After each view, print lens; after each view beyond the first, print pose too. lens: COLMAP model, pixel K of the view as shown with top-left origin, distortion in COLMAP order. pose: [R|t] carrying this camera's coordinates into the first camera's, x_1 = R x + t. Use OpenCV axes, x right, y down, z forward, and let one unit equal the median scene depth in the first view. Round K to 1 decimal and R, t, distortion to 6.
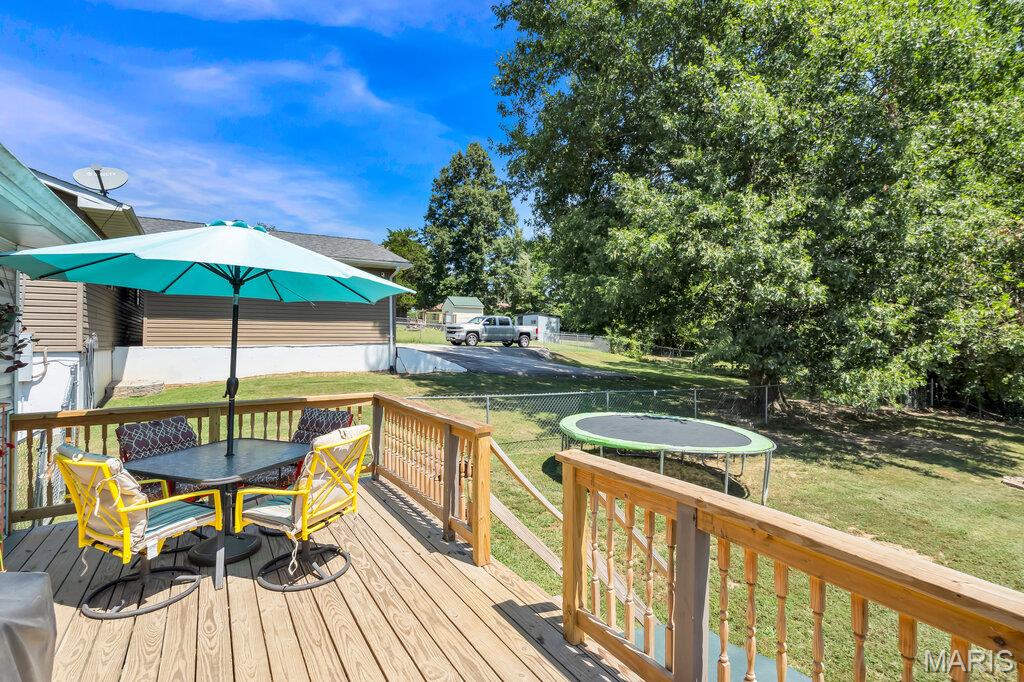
lens RADIAL K [[469.8, 0, 511.3], [0, 469.8, 336.0], [0, 0, 1]] dist [-0.010389, 0.001966]
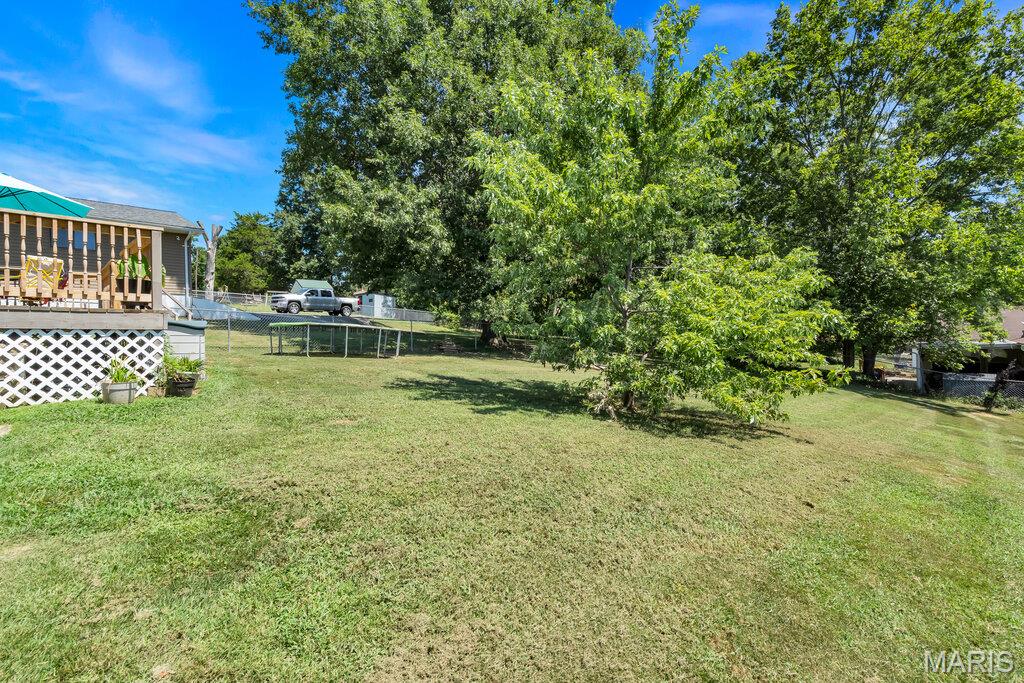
lens RADIAL K [[469.8, 0, 510.0], [0, 469.8, 338.7], [0, 0, 1]] dist [-0.010389, 0.001966]
pose [[0.973288, -0.011052, 0.229322, 0.140593], [0.008232, 0.999878, 0.013249, 0.060971], [-0.229440, -0.011007, 0.973260, -0.191430]]
